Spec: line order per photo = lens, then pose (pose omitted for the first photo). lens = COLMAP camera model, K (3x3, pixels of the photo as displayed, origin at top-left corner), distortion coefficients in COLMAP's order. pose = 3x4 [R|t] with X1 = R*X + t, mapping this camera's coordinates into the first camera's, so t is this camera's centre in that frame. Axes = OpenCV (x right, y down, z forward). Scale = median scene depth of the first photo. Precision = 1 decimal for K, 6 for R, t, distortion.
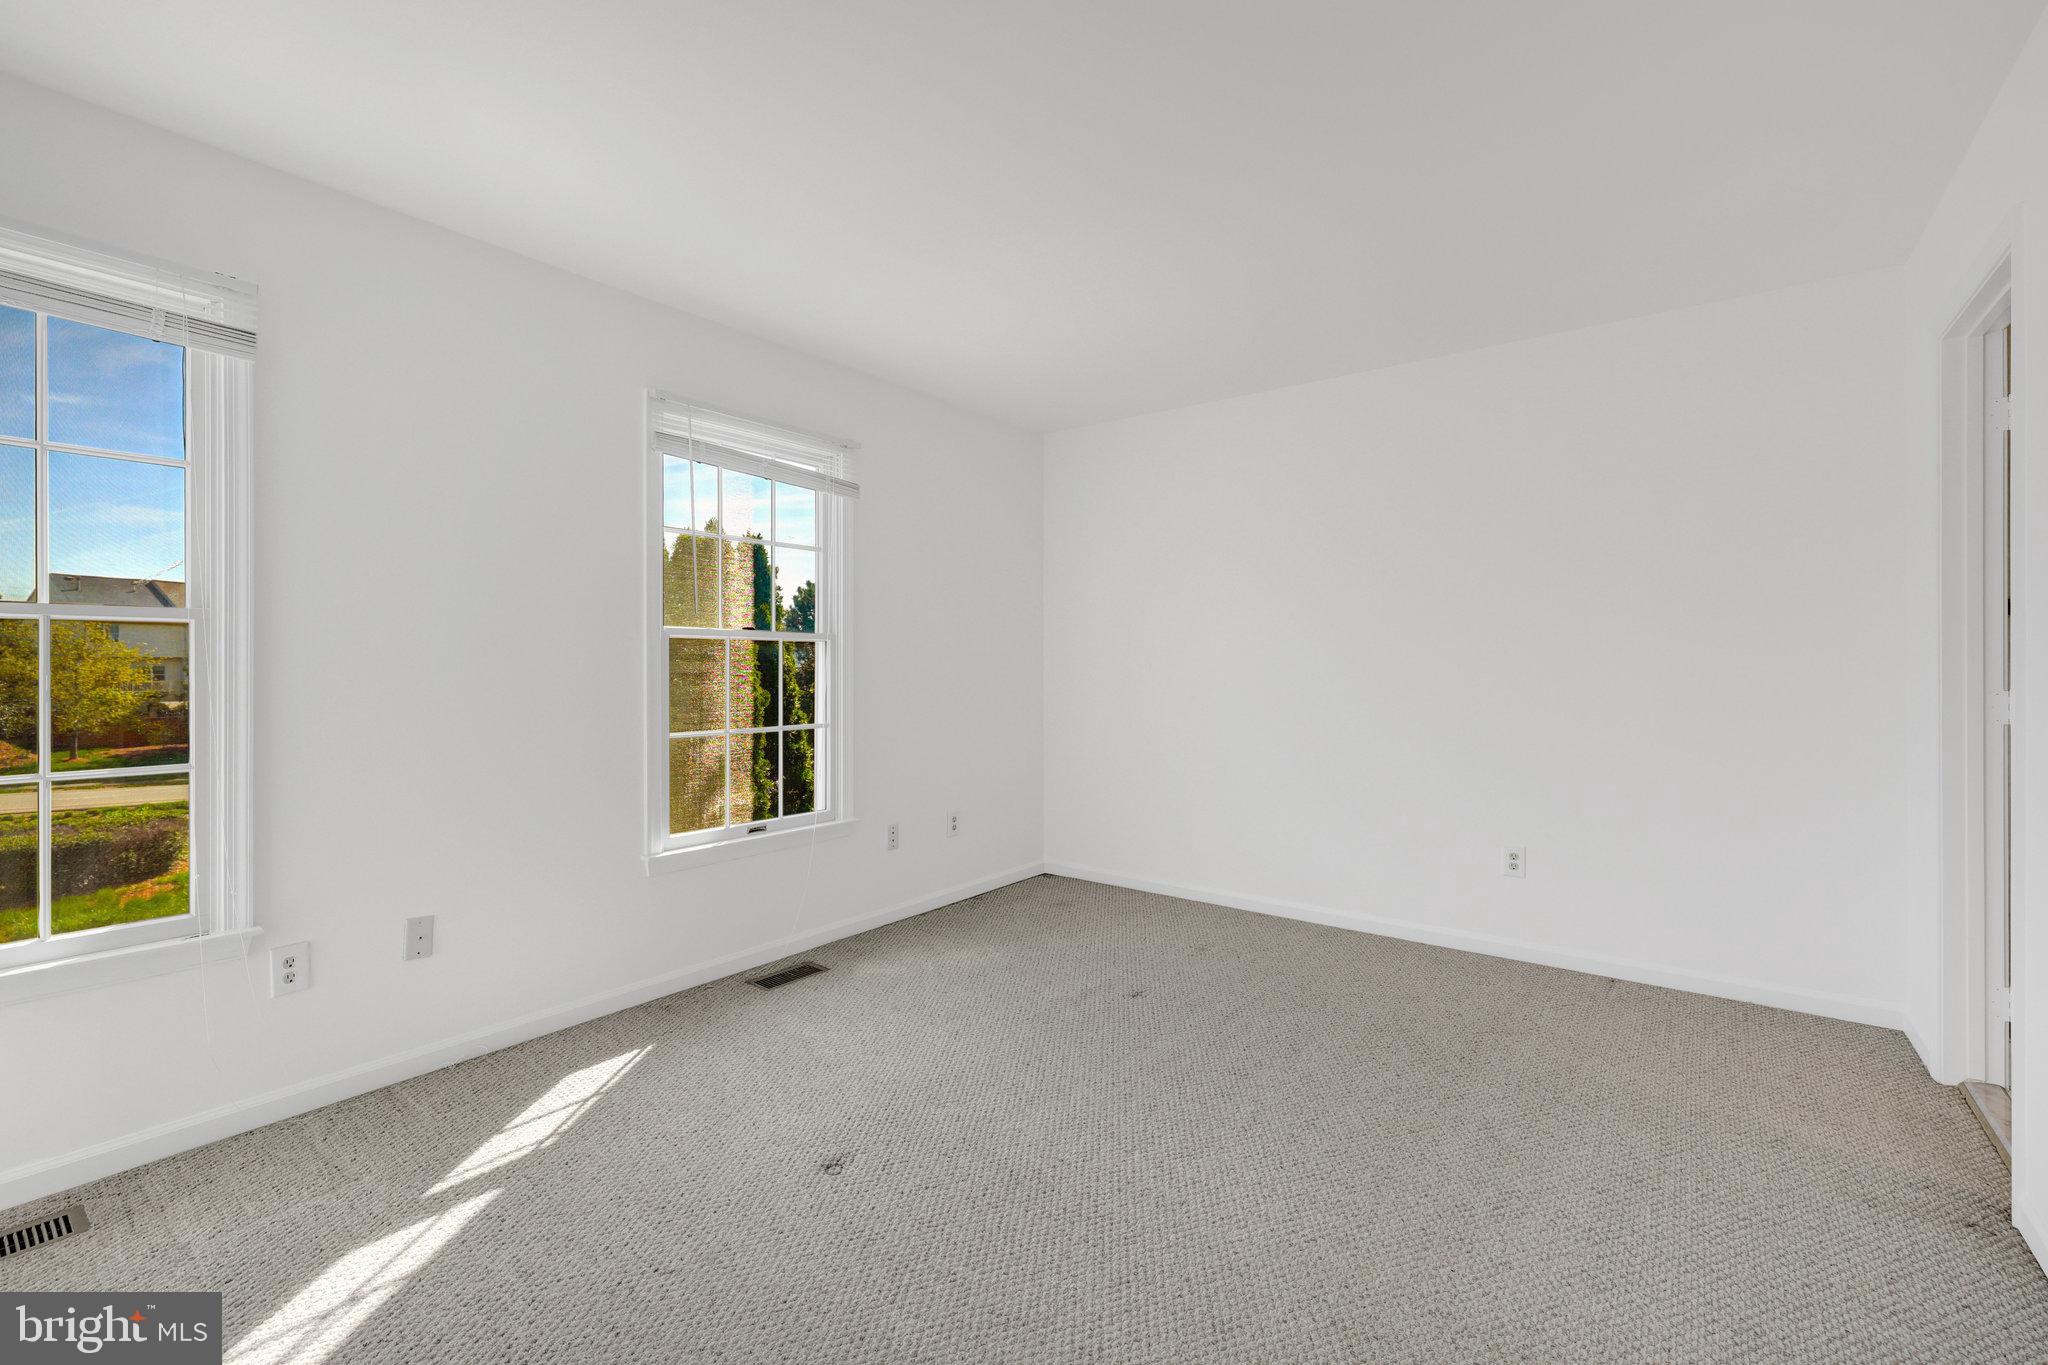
lens RADIAL K [[875.5, 0, 1016.7], [0, 875.5, 675.0], [0, 0, 1]] dist [-0.000635, 0.002115]
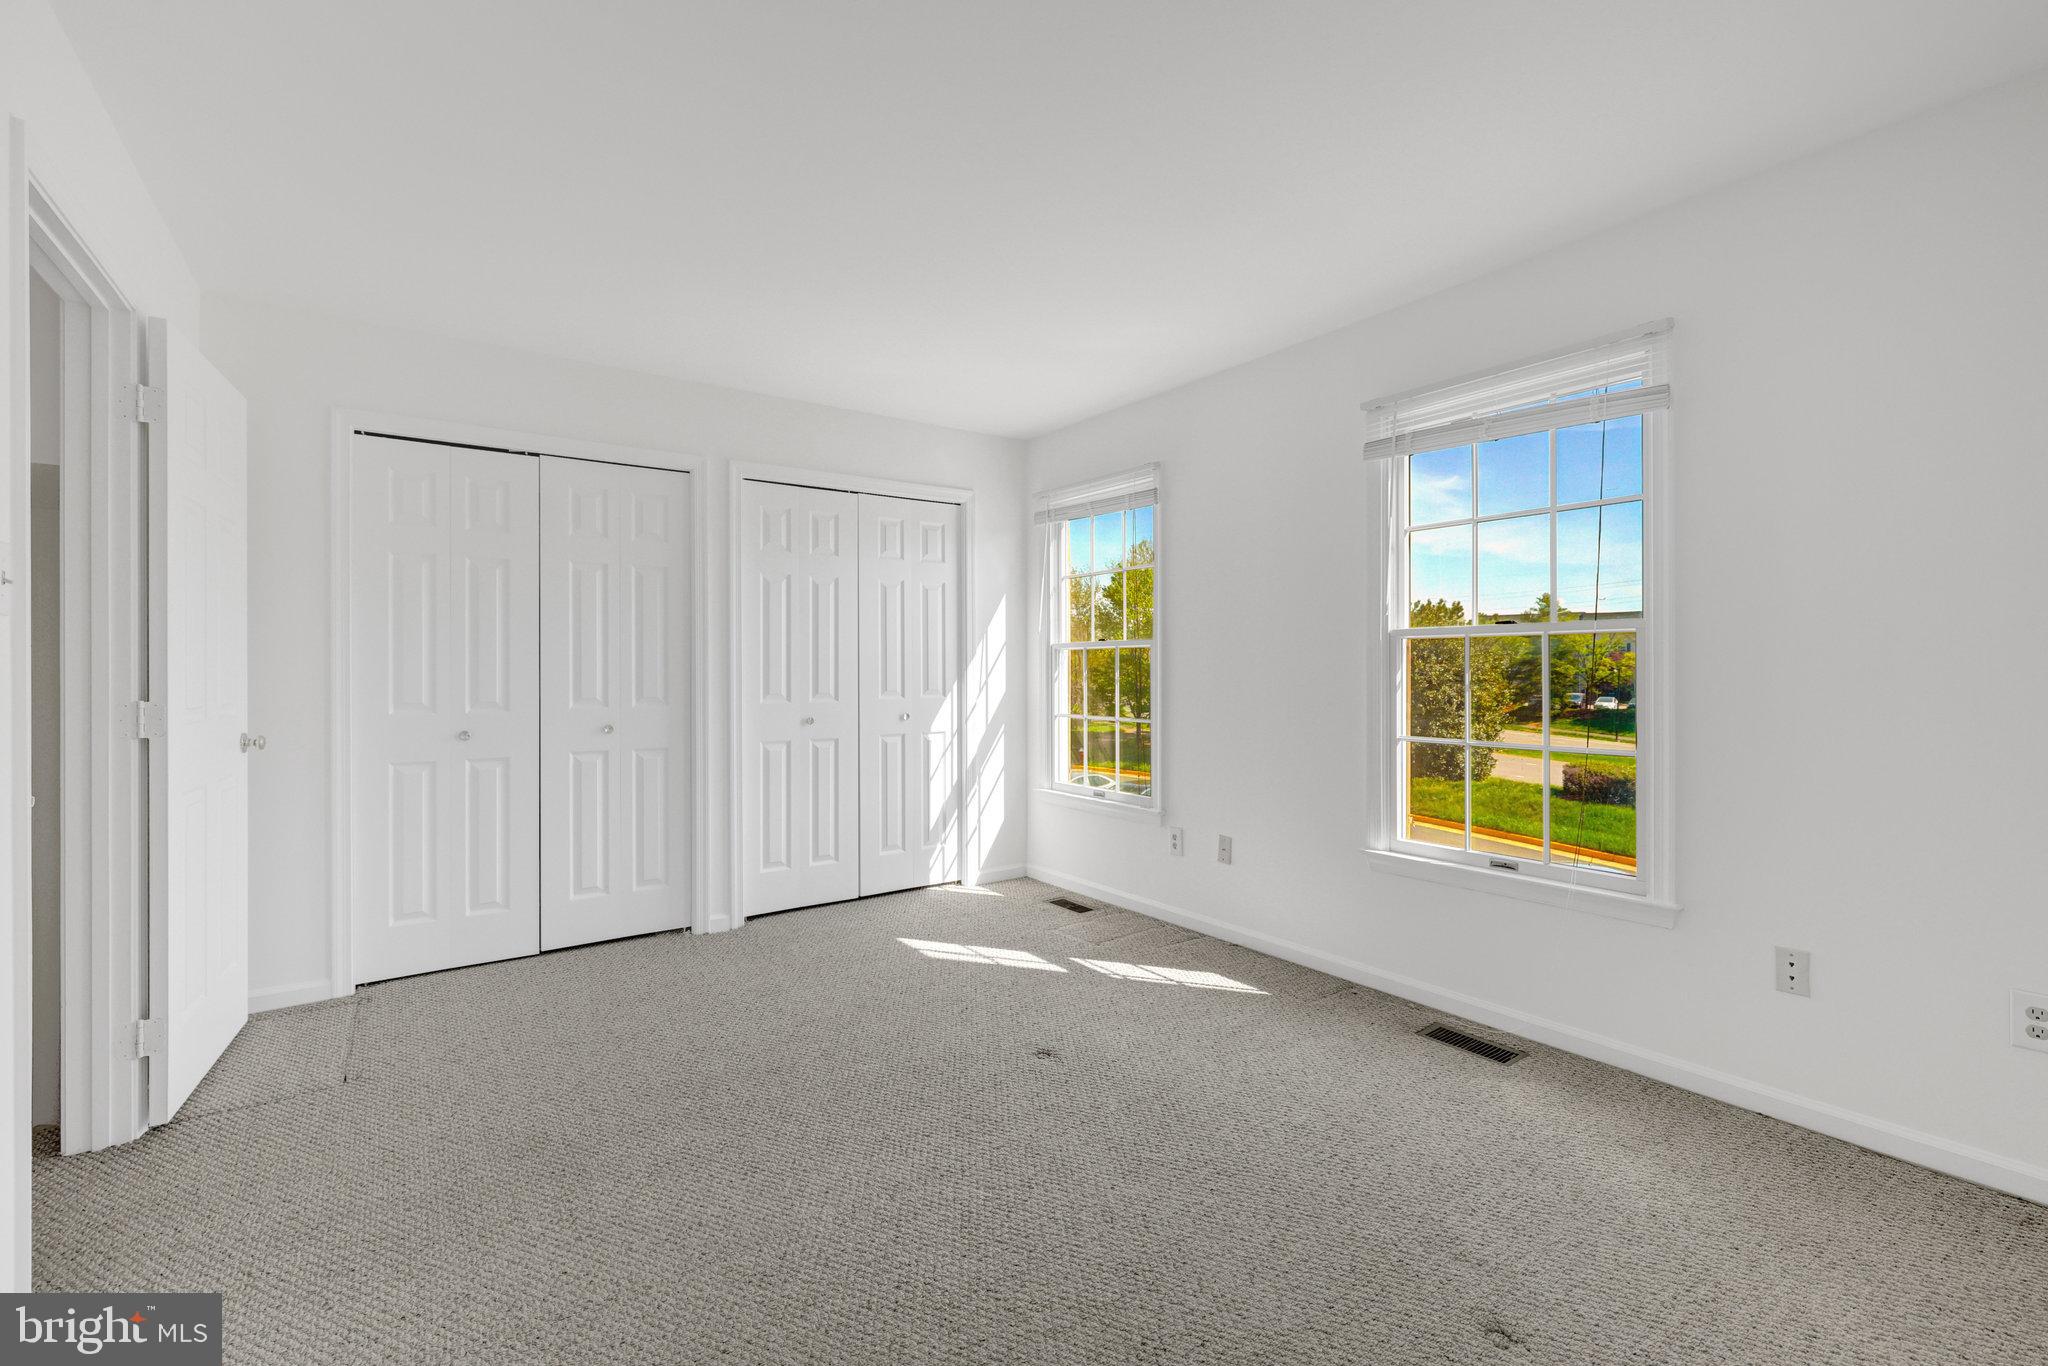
lens RADIAL K [[875.5, 0, 1016.7], [0, 875.5, 670.9], [0, 0, 1]] dist [-0.000635, 0.002115]
pose [[-0.283634, 0.005315, -0.958918, 0.822493], [-0.004468, 0.999966, 0.006865, -0.013871], [0.958922, 0.006232, -0.283600, 1.043711]]
